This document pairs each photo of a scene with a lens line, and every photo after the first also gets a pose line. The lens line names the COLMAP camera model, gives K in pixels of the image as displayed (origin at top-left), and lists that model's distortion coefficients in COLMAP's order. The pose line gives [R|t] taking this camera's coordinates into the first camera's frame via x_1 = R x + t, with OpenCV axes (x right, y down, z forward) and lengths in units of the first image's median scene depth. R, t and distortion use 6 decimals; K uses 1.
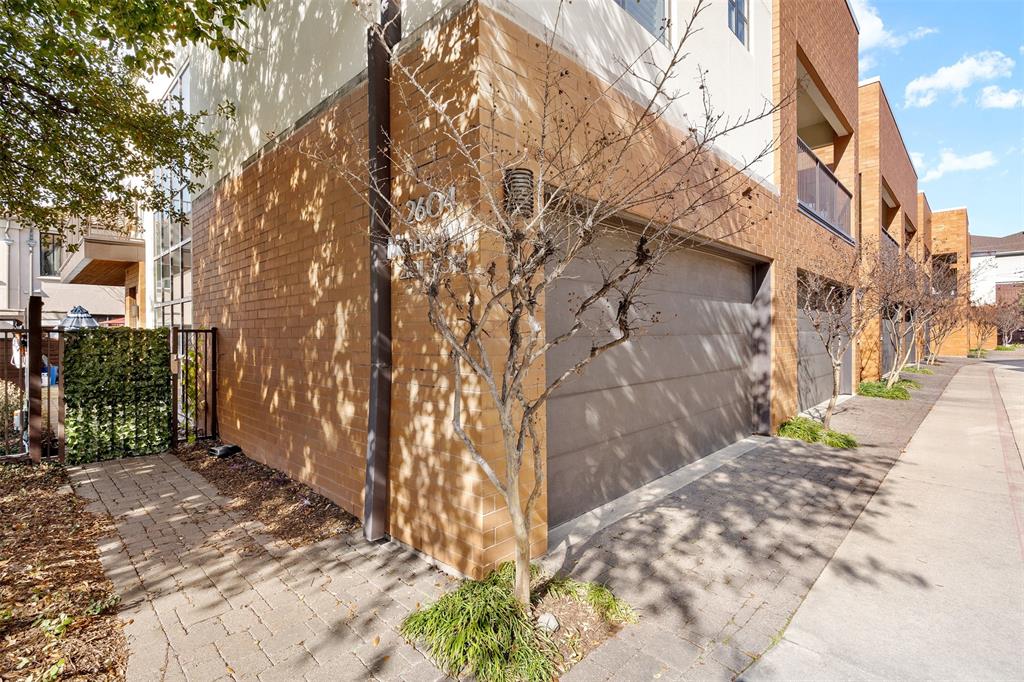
lens RADIAL K [[473.7, 0, 509.8], [0, 473.7, 335.7], [0, 0, 1]] dist [-0.005550, -0.000783]
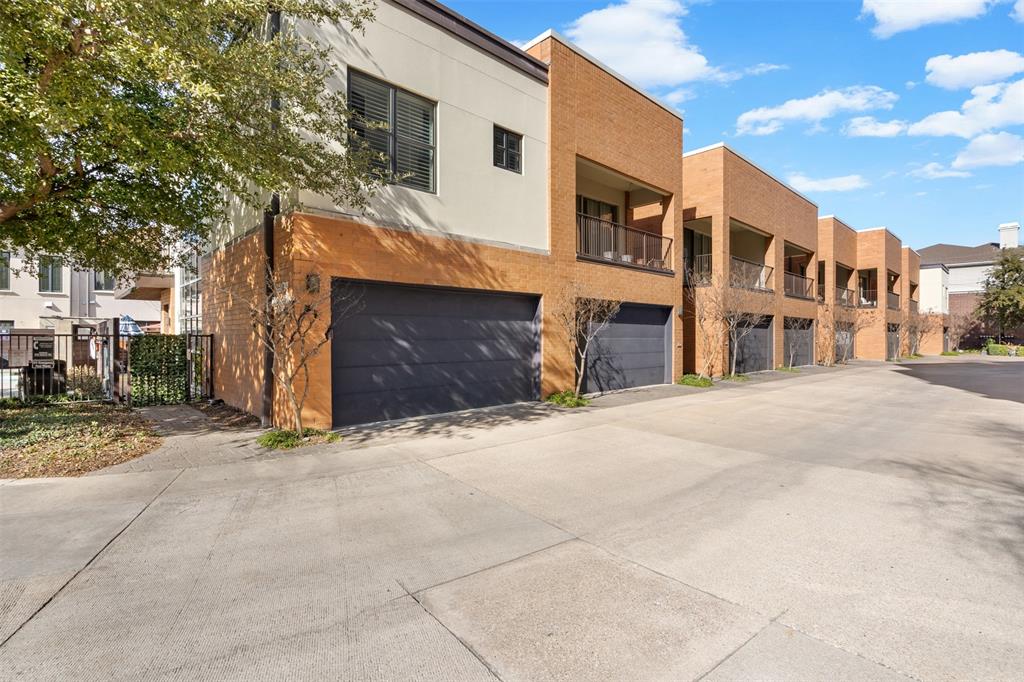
lens RADIAL K [[473.7, 0, 514.2], [0, 473.7, 339.6], [0, 0, 1]] dist [-0.005550, -0.000783]
pose [[0.999241, 0.005919, -0.038502, 0.569860], [-0.005916, 0.999982, 0.000211, -0.003422], [0.038503, 0.000017, 0.999258, -0.715102]]
